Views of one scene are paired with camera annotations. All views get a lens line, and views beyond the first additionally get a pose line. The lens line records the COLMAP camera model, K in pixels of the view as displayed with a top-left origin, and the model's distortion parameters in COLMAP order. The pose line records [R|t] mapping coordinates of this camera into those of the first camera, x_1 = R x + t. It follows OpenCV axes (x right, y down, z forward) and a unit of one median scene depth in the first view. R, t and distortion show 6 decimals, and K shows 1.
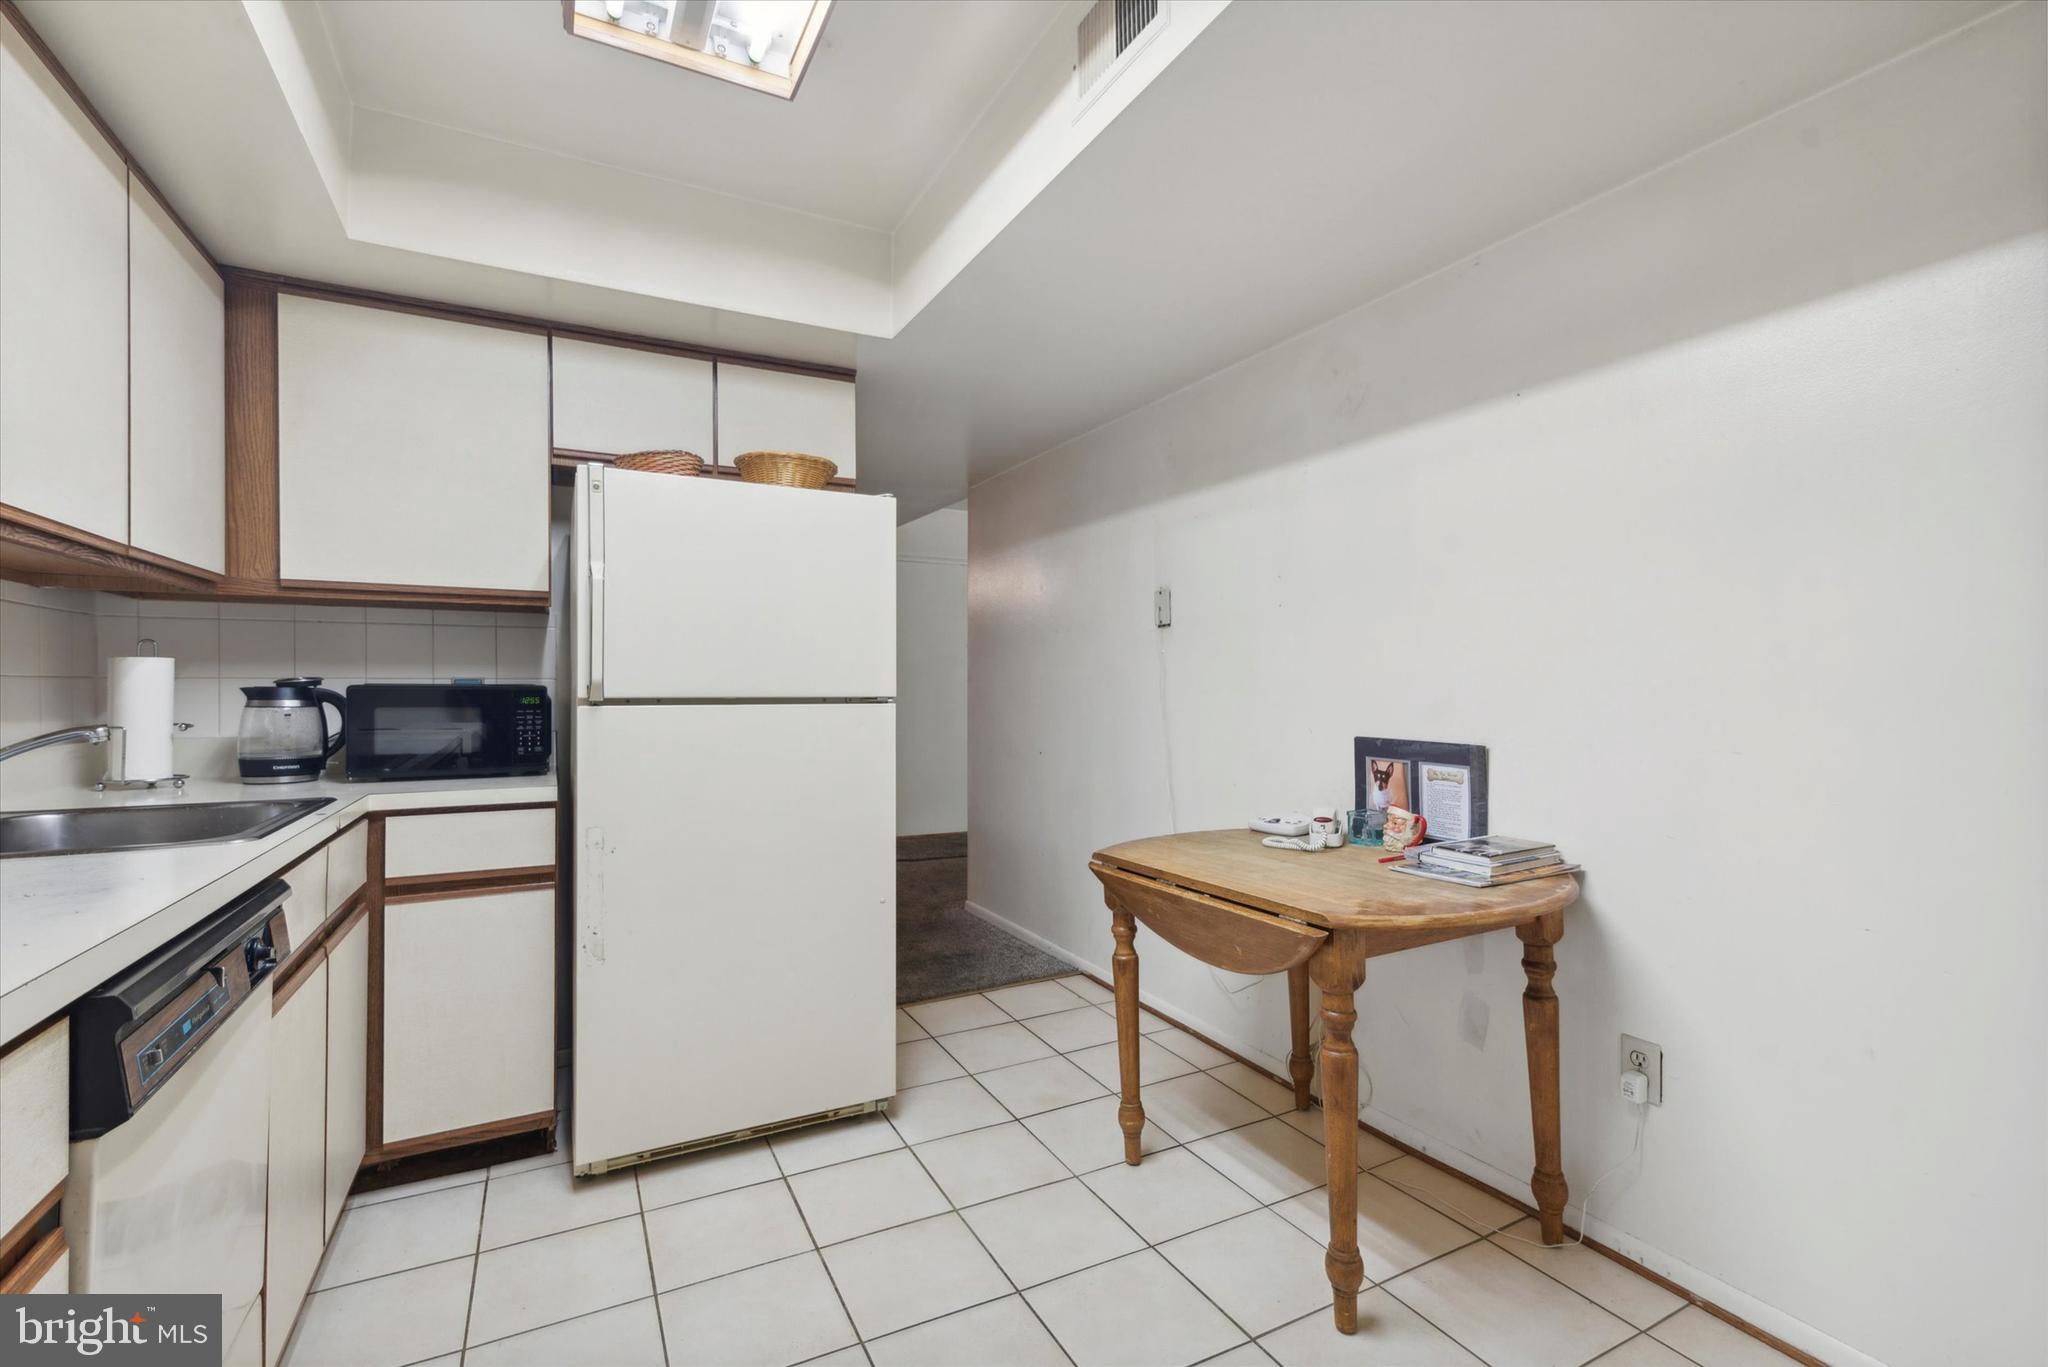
lens RADIAL K [[921.2, 0, 1021.0], [0, 921.2, 686.5], [0, 0, 1]] dist [0.020473, -0.000500]
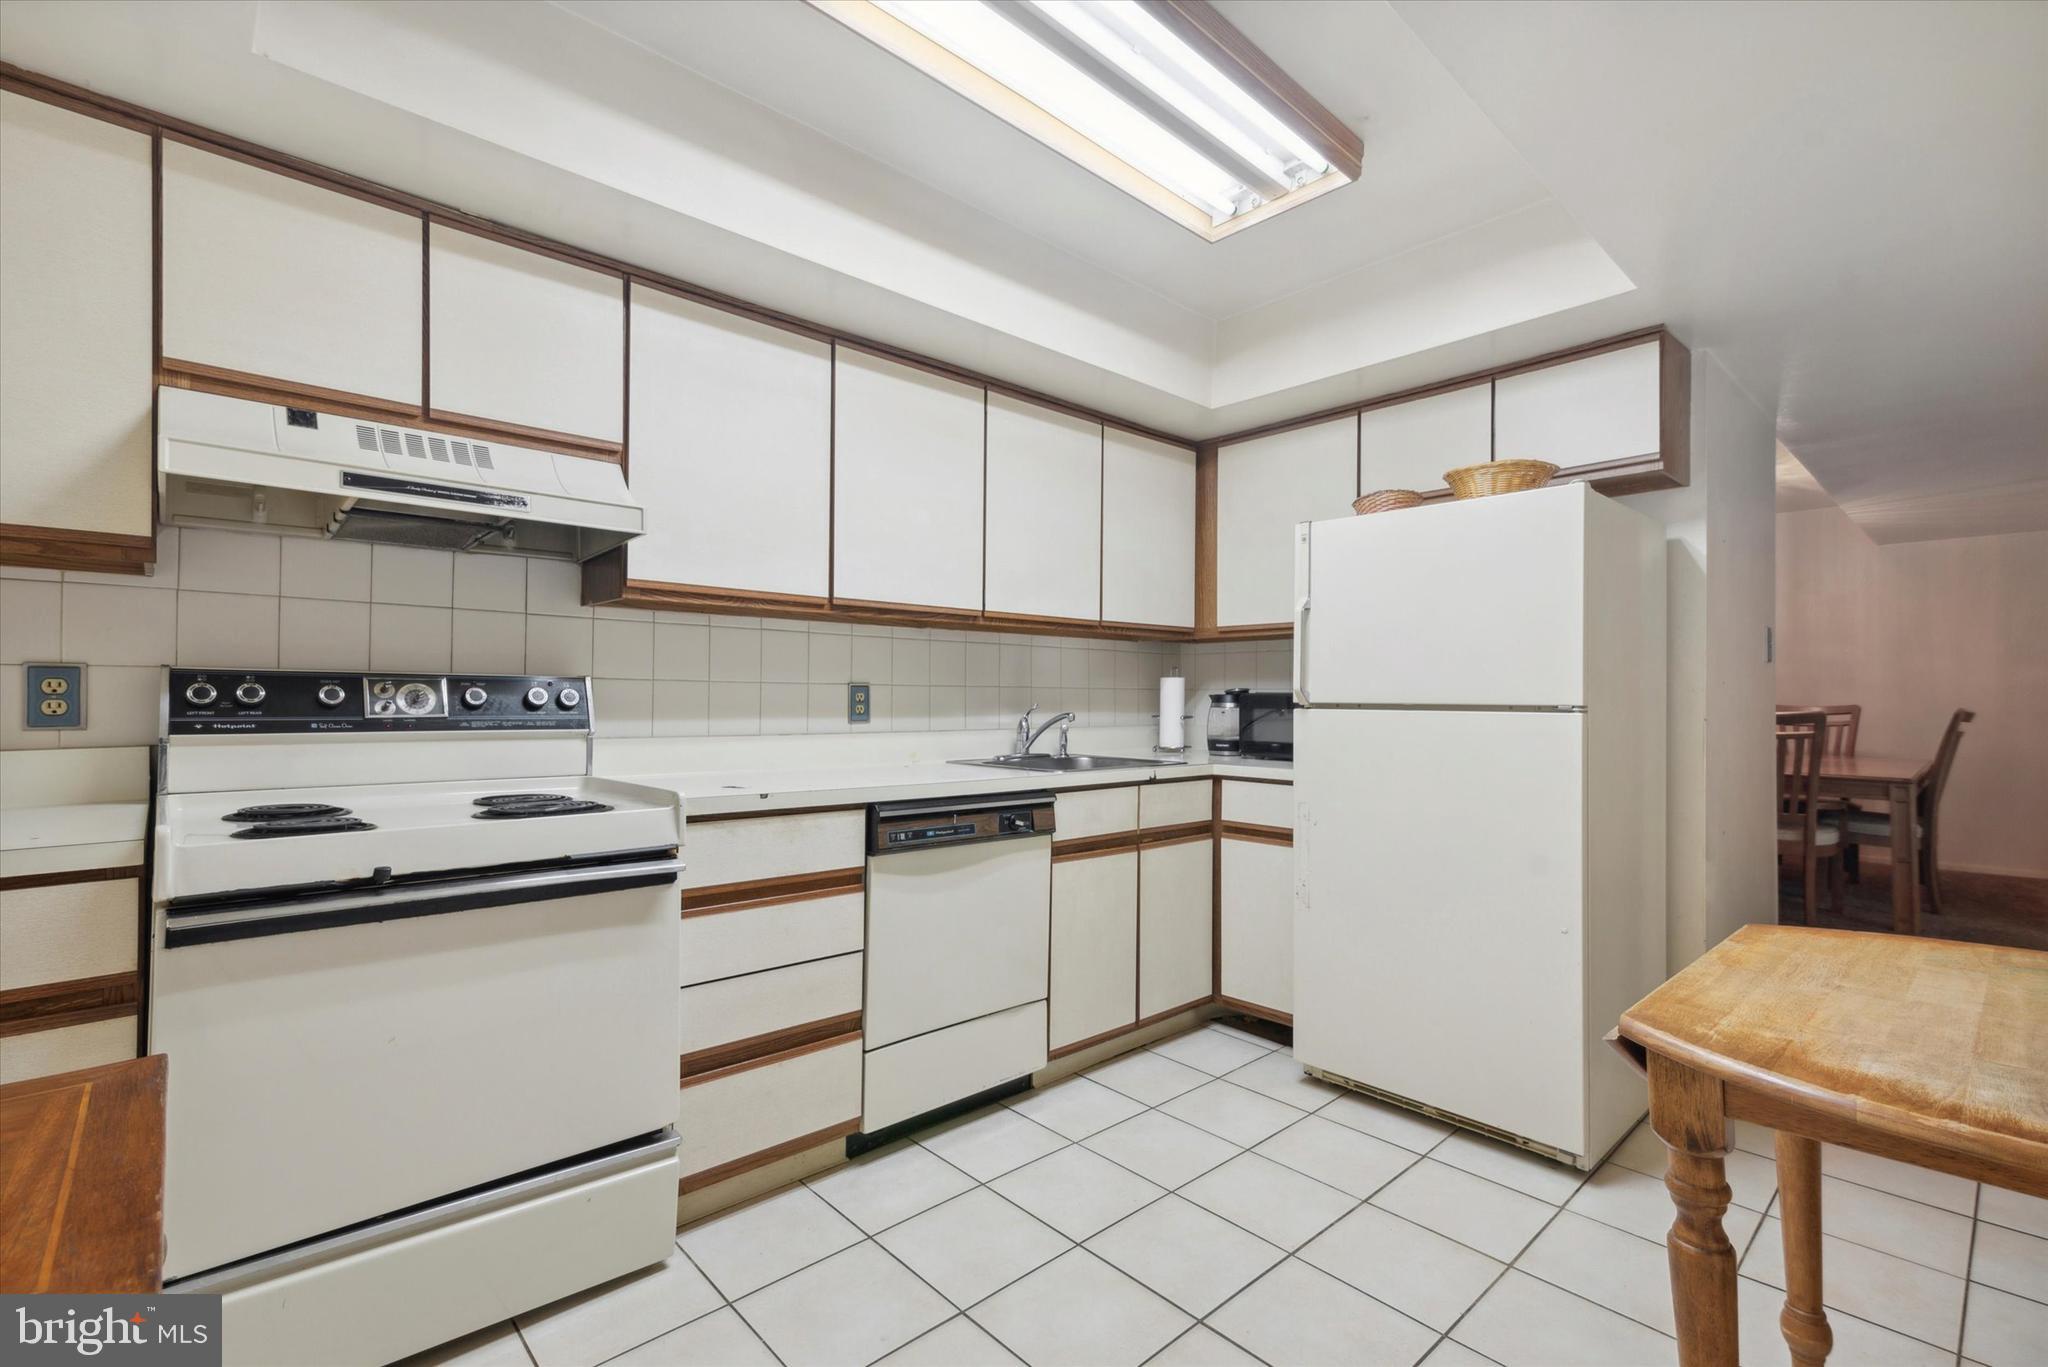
lens RADIAL K [[921.2, 0, 1015.0], [0, 921.2, 683.1], [0, 0, 1]] dist [0.020473, -0.000500]
pose [[0.258796, -0.012481, -0.965851, 0.636580], [-0.002010, 0.999907, -0.013460, 0.003069], [0.965930, 0.005424, 0.258747, 0.259472]]
